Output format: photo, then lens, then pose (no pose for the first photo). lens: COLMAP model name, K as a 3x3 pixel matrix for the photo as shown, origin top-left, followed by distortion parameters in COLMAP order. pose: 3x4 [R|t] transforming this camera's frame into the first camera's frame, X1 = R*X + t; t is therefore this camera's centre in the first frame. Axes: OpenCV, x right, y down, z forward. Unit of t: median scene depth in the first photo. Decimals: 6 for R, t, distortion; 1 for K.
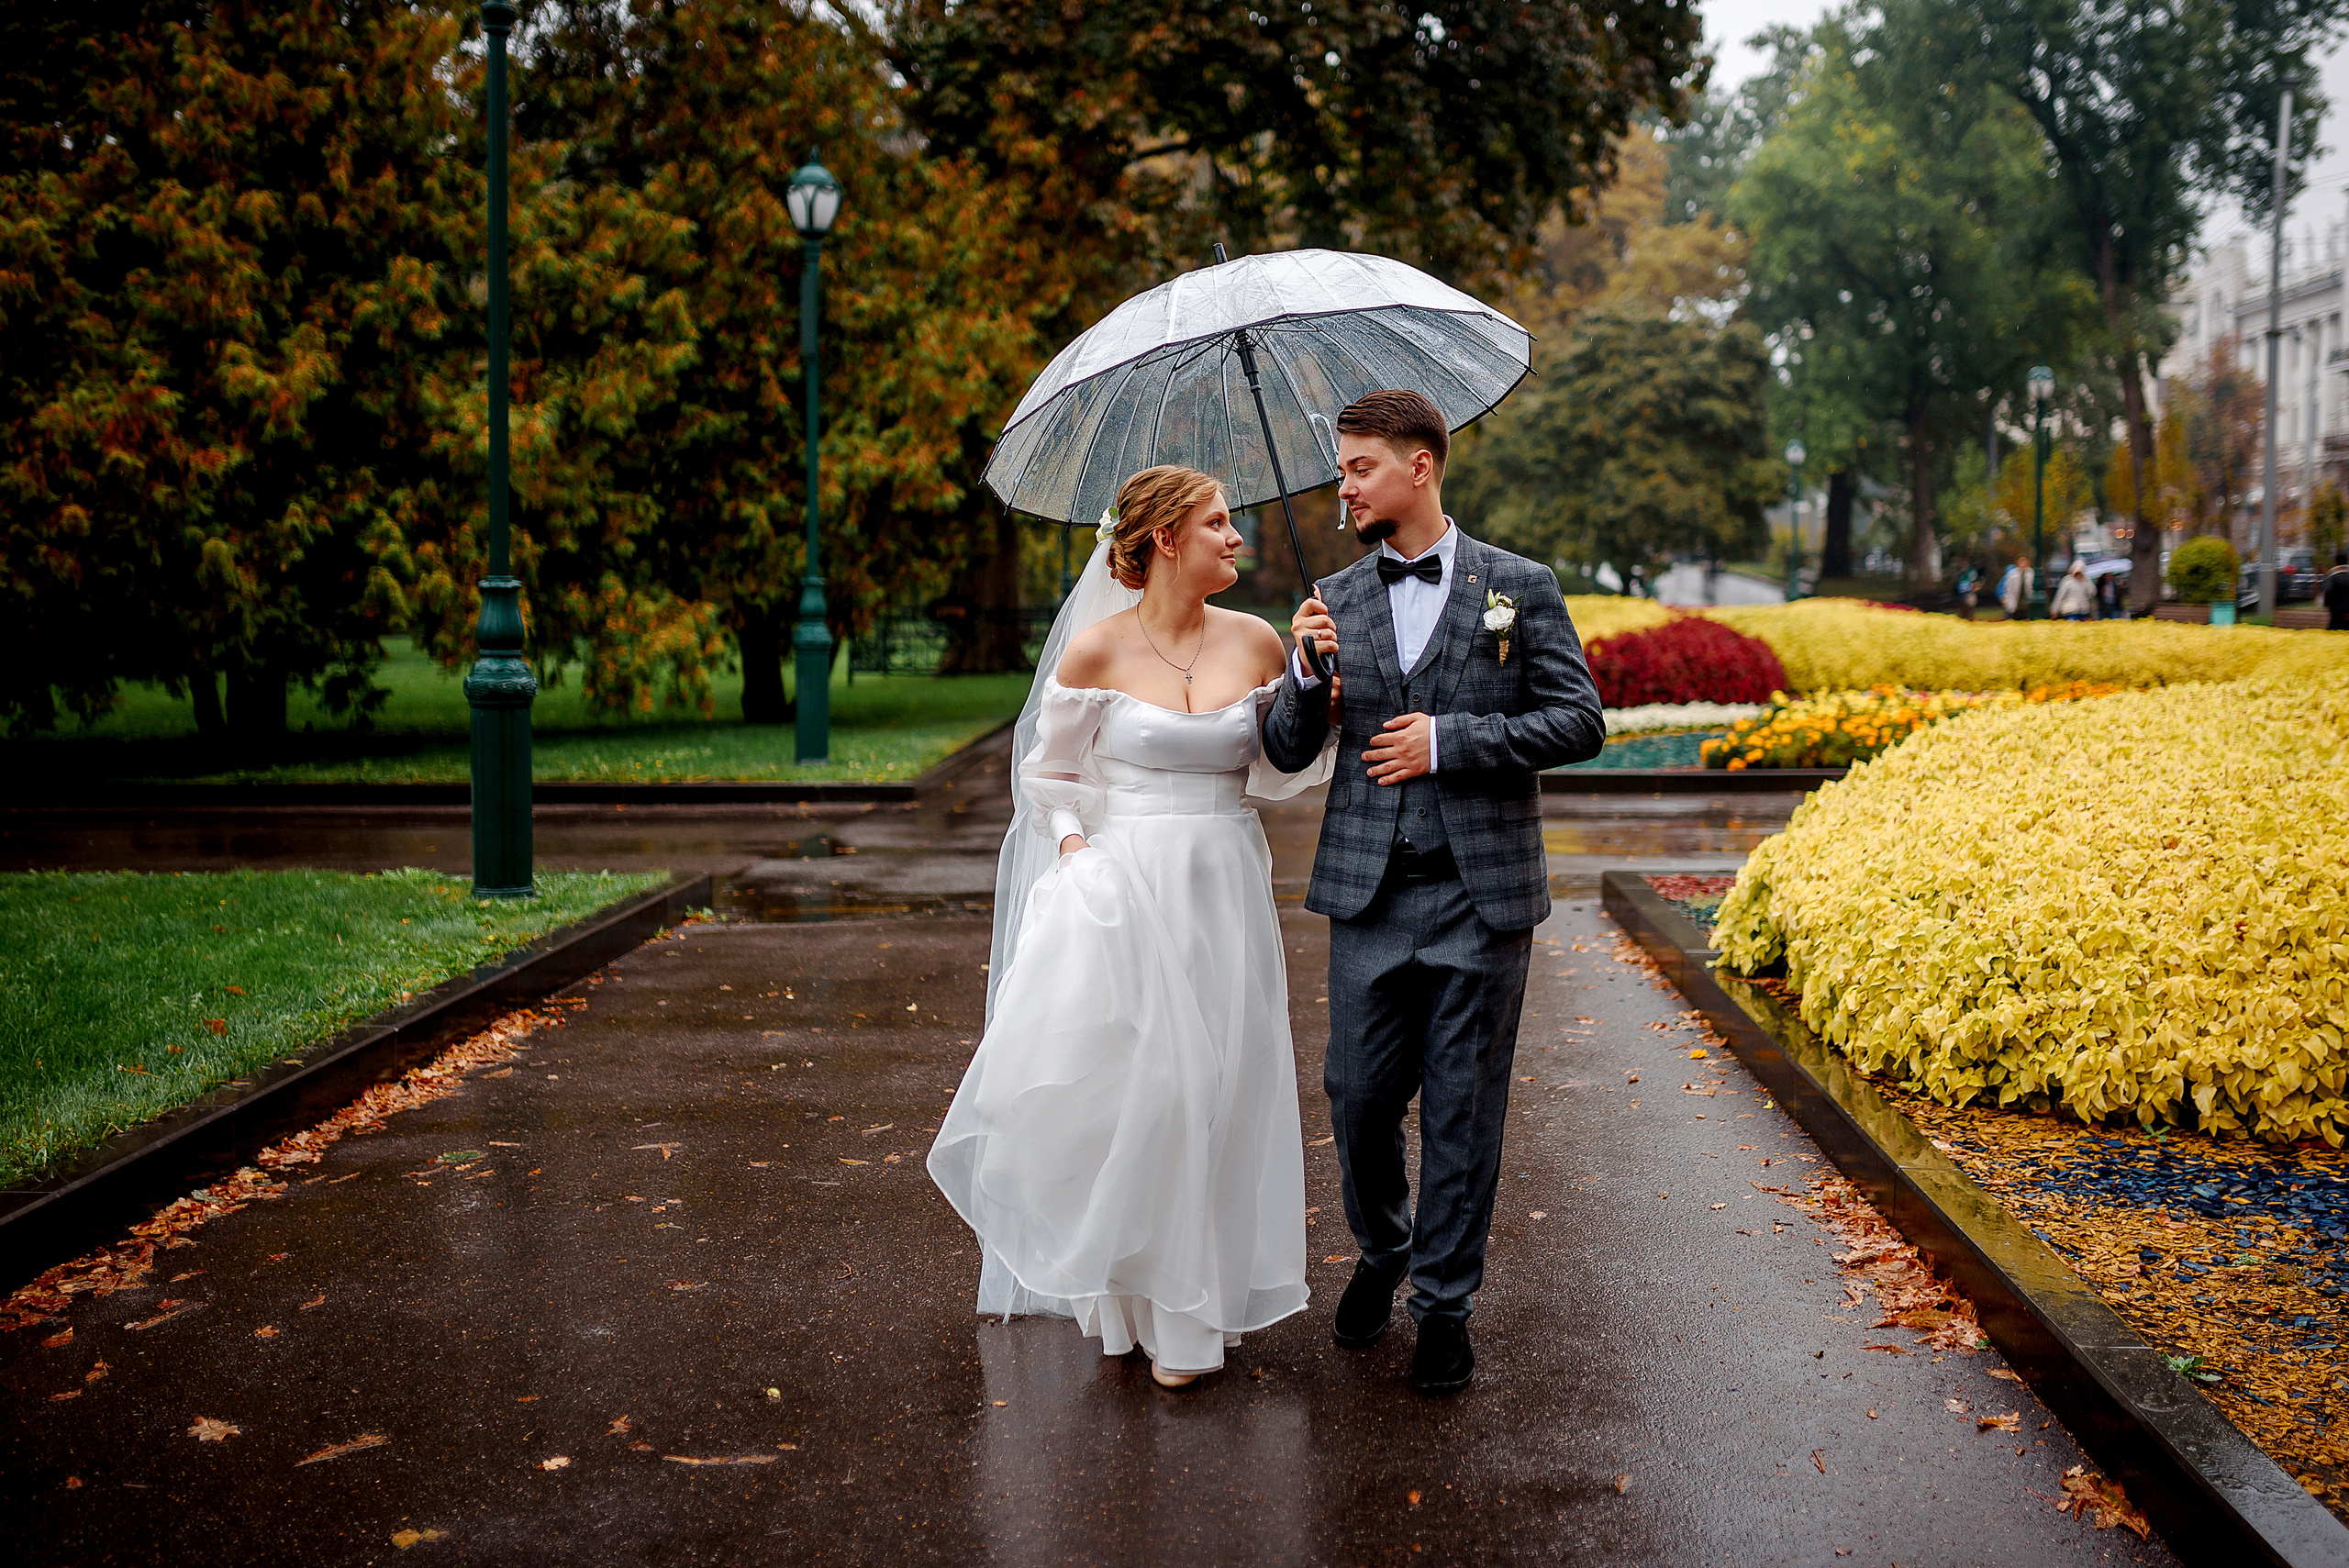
lens RADIAL K [[2465.8, 0, 1297.9], [0, 2465.8, 713.4], [0, 0, 1]] dist [-0.015784, 0.033049]
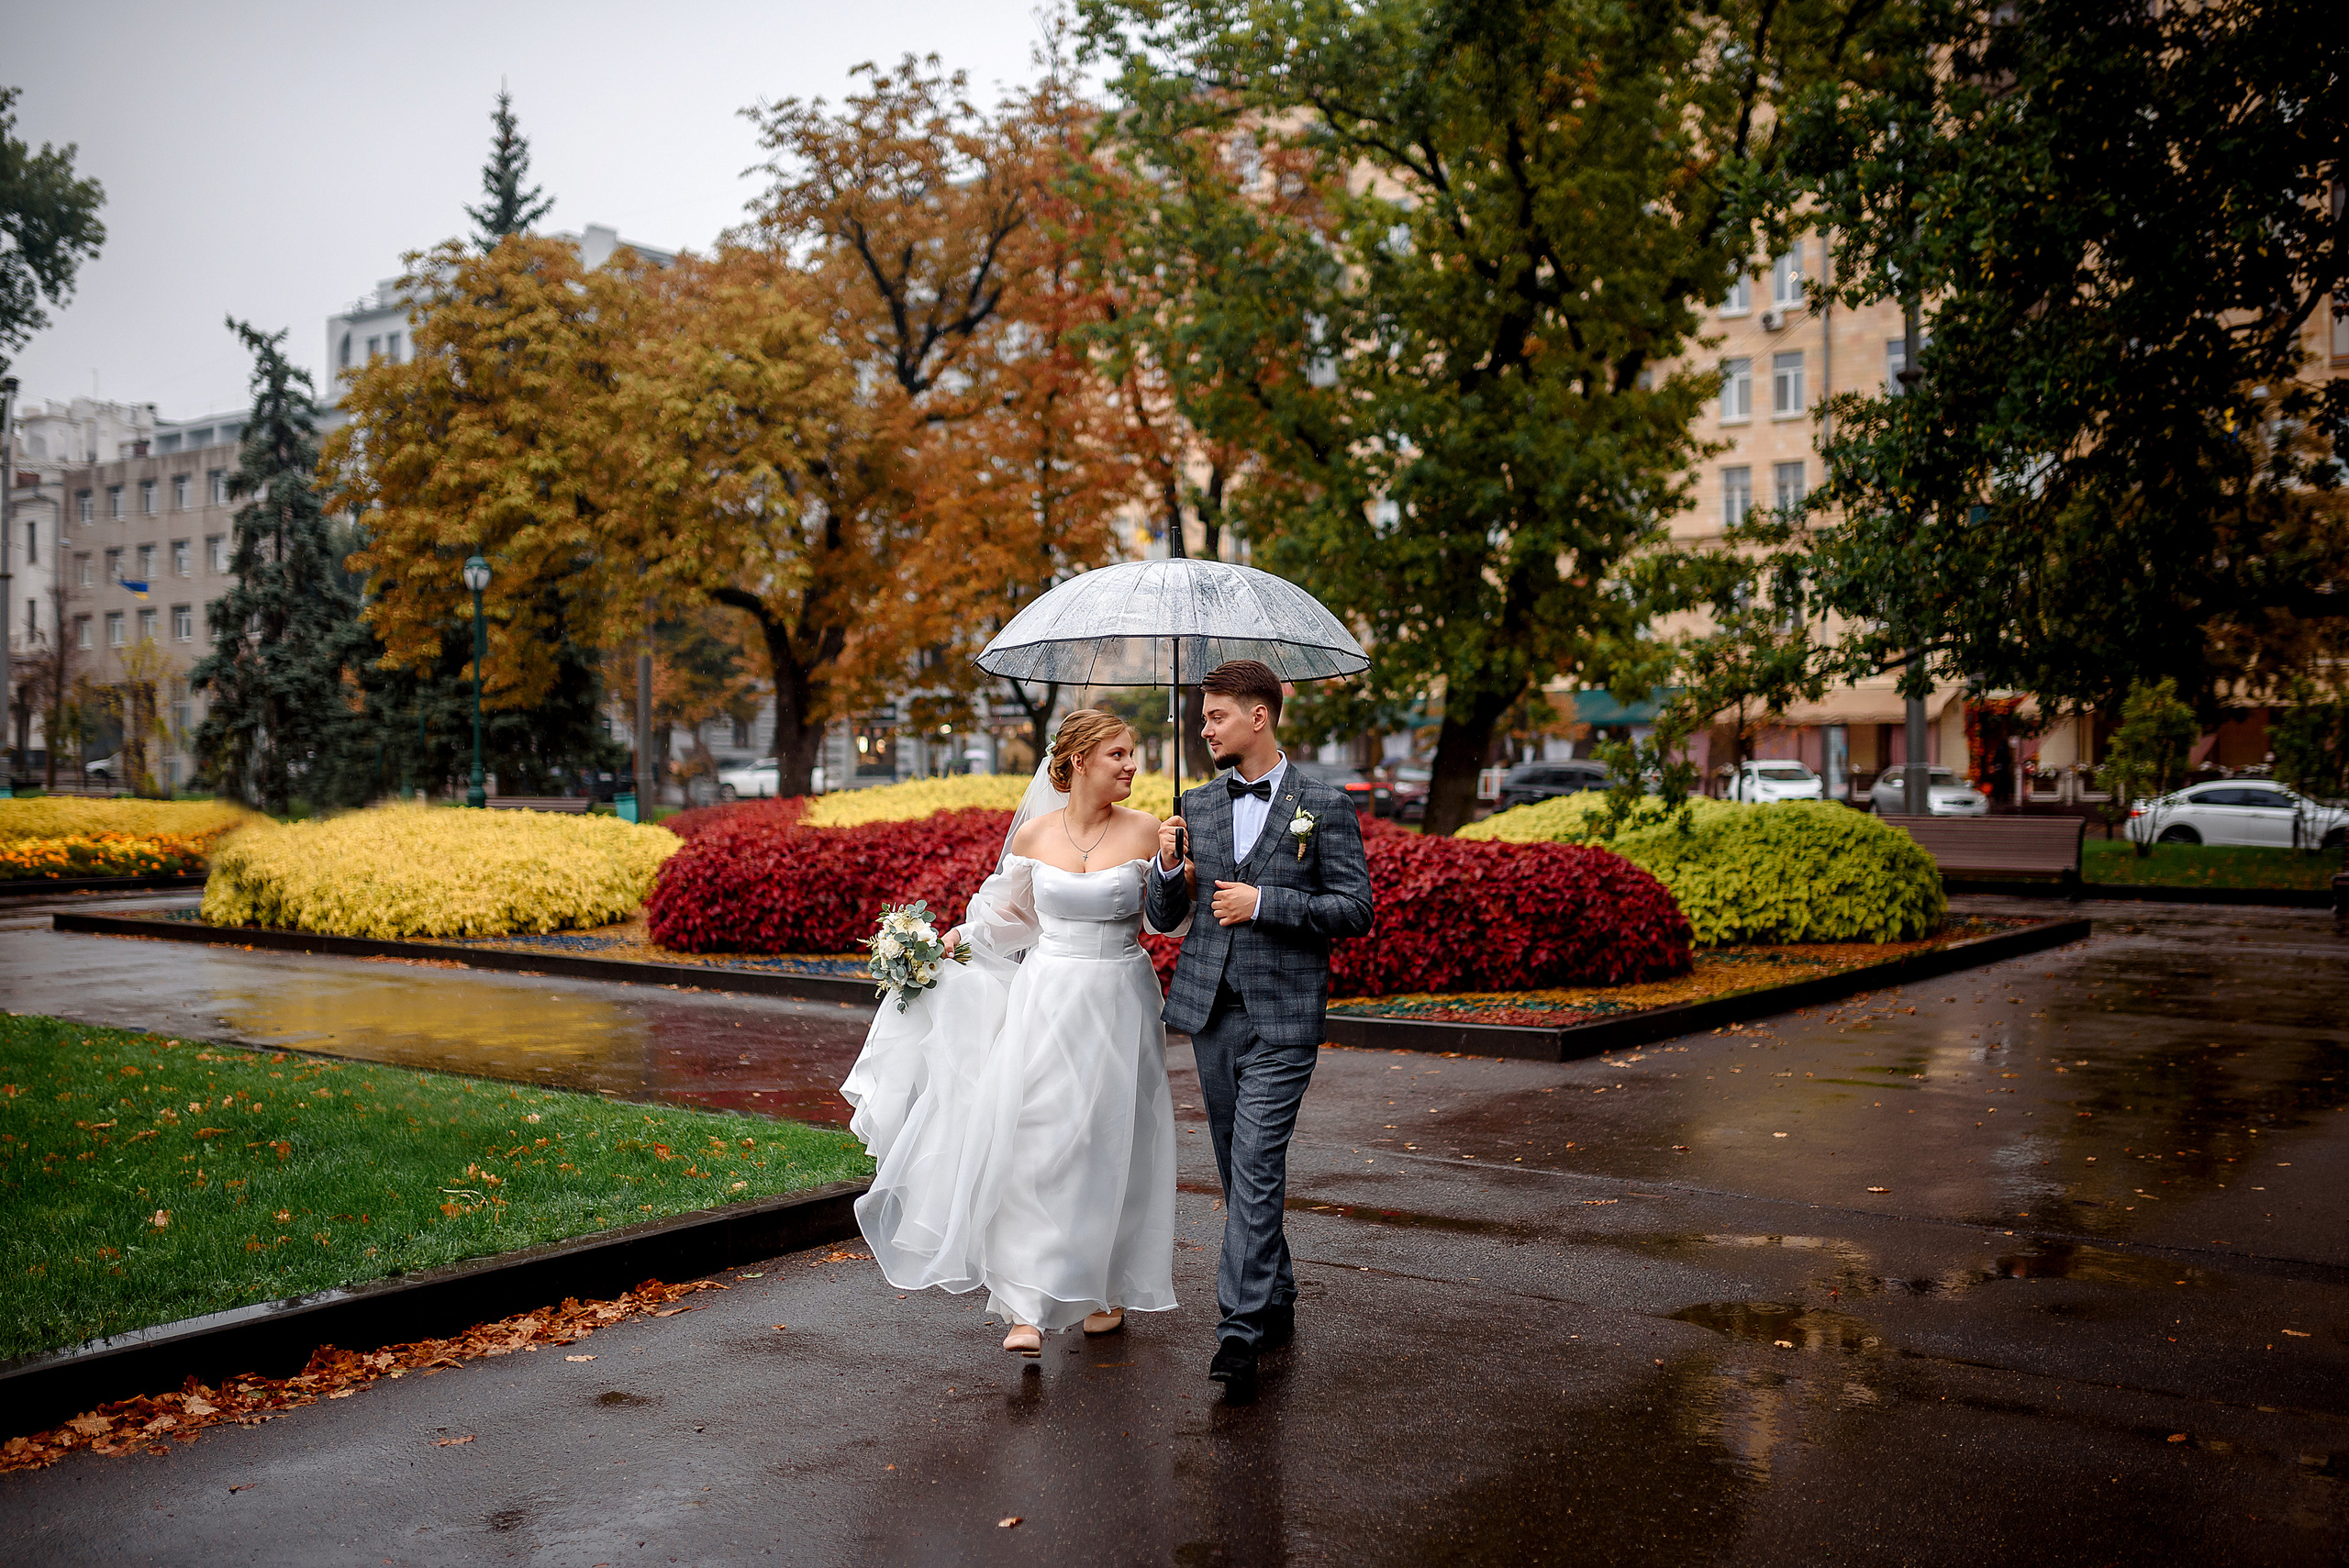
lens RADIAL K [[2348.6, 0, 1174.5], [0, 2348.6, 784.0], [0, 0, 1]] dist [-0.066492, 0.101207]
pose [[0.611640, -0.002675, 0.791132, -0.252197], [0.040850, 0.998767, -0.028205, 0.015123], [-0.790081, 0.049569, 0.610995, -0.277725]]
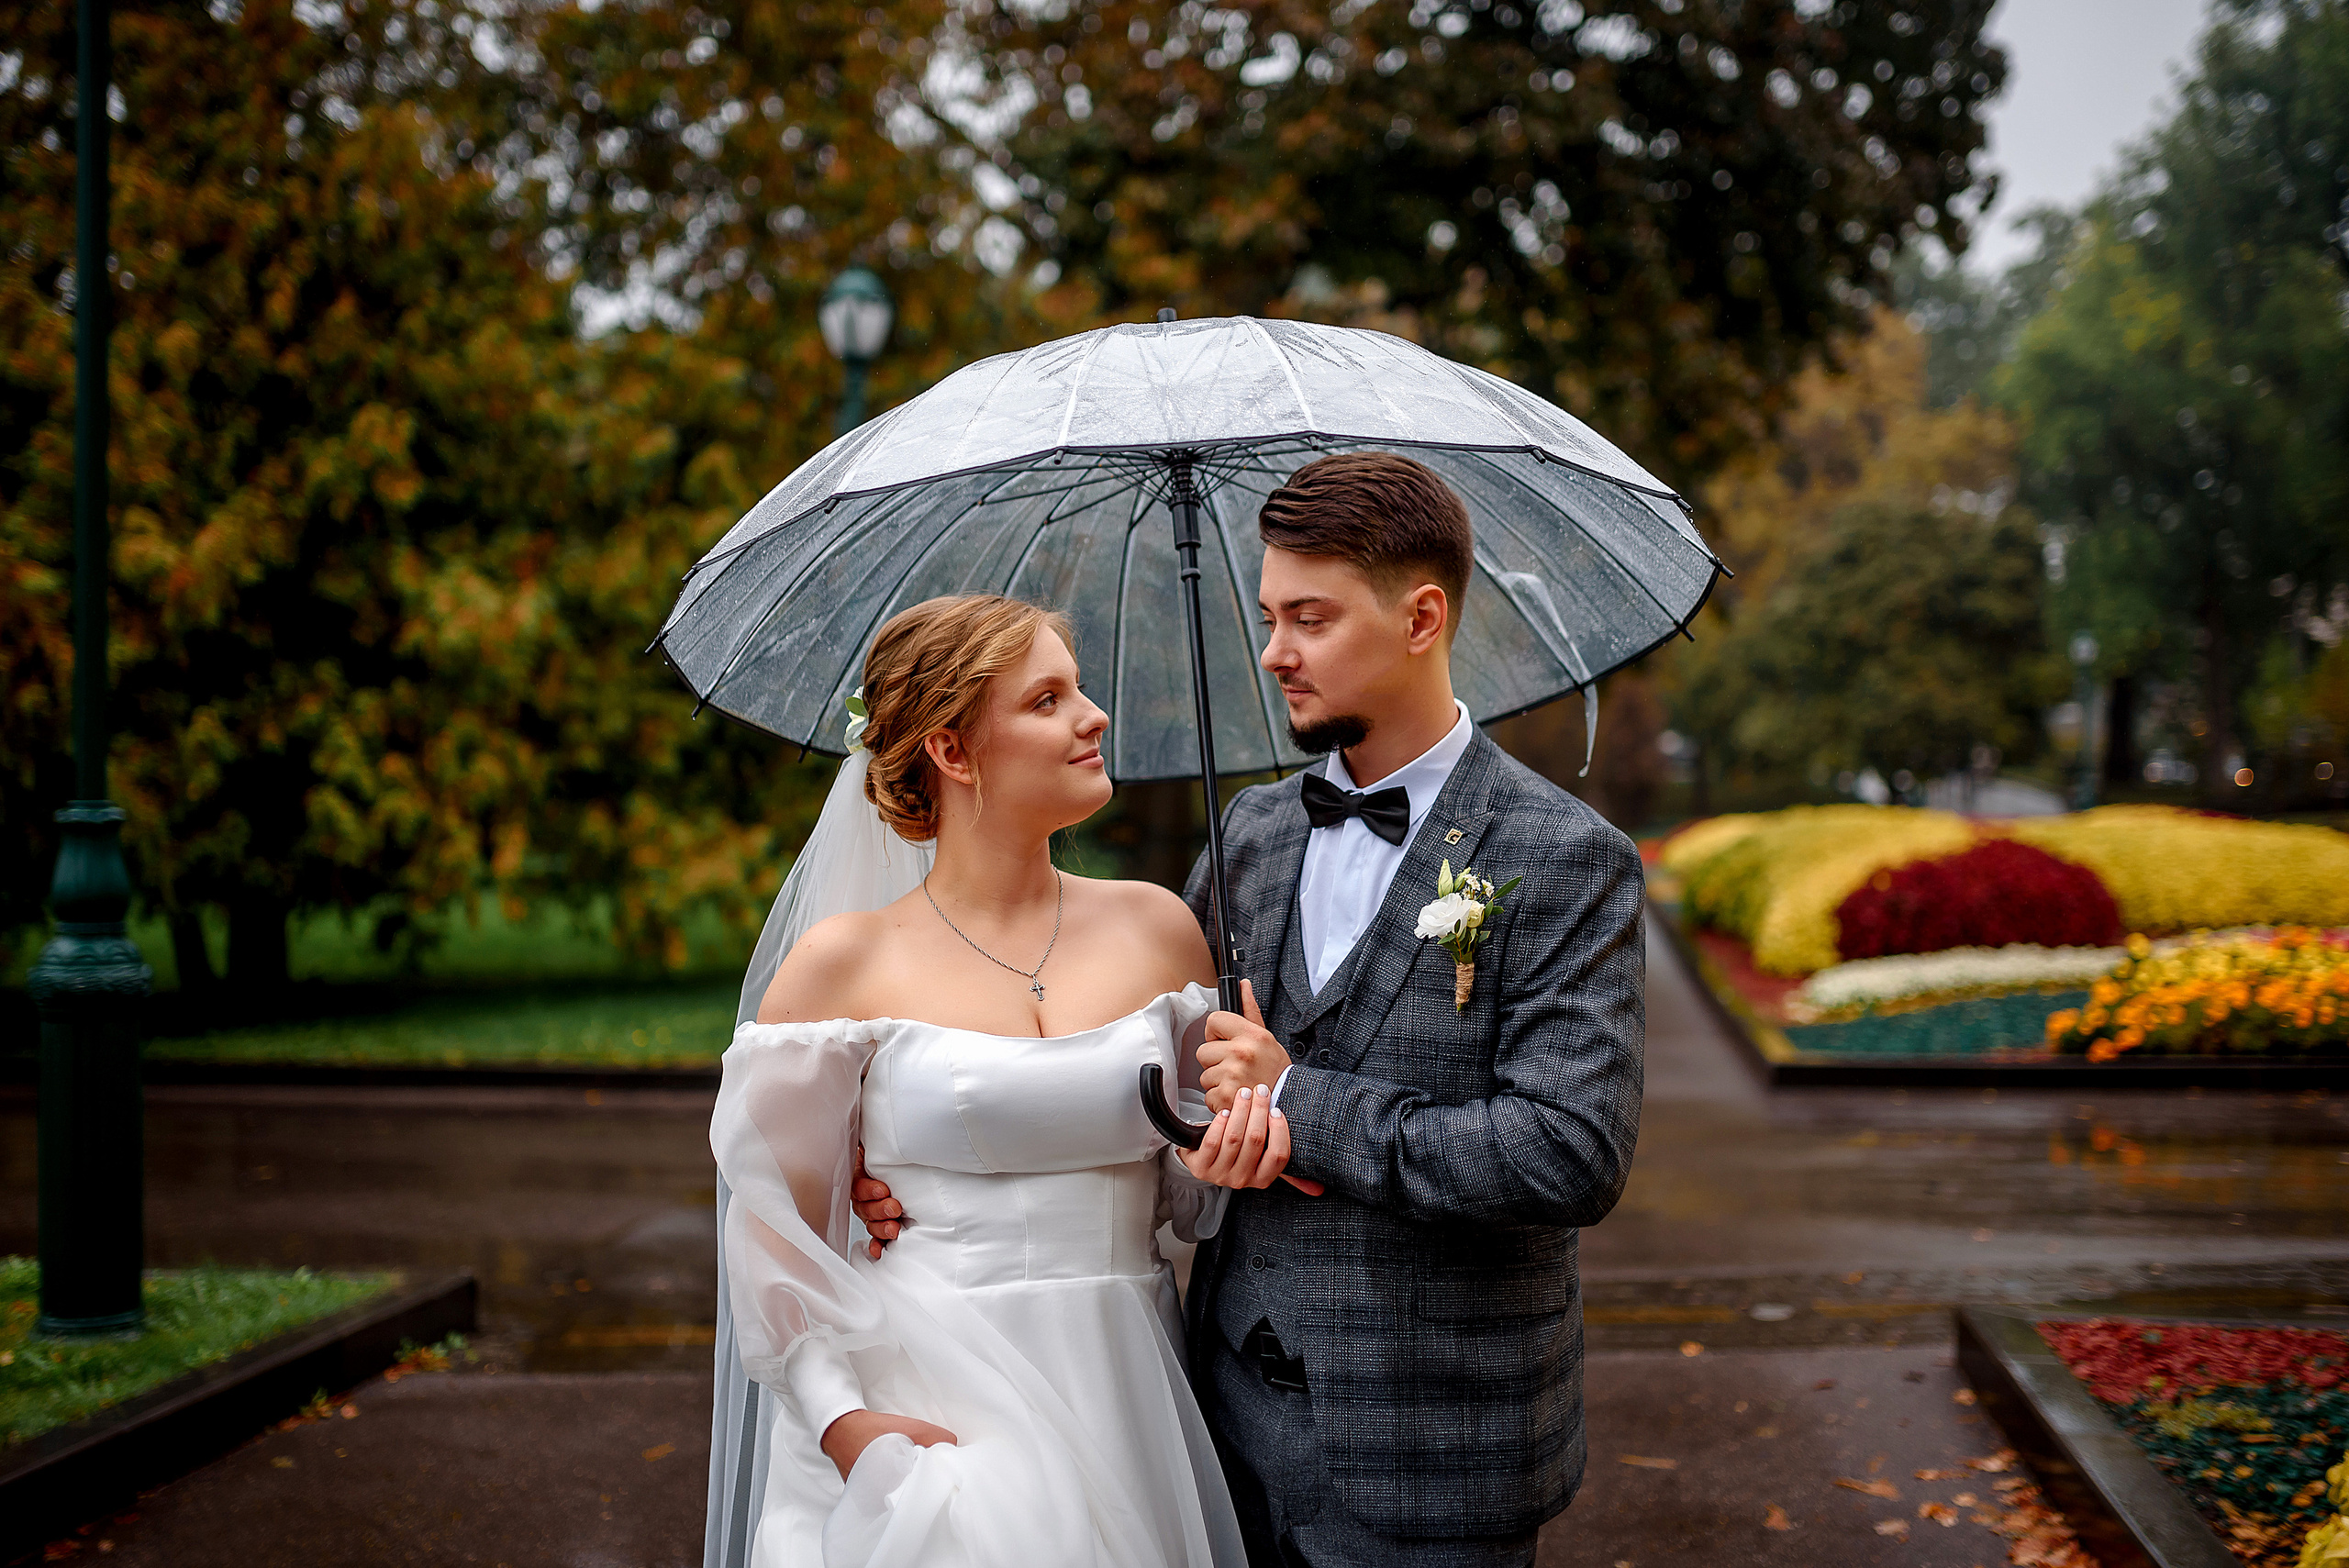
lens RADIAL K [[2348.6, 0, 1174.5], [0, 2348.6, 784.0], [0, 0, 1]] dist [-0.066492, 0.101207]
pose [[0.987130, -0.009038, -0.159663, 0.010455], [-0.000284, 0.998301, -0.058267, -0.007673], [0.159918, 0.057562, 0.985451, 0.136737]]
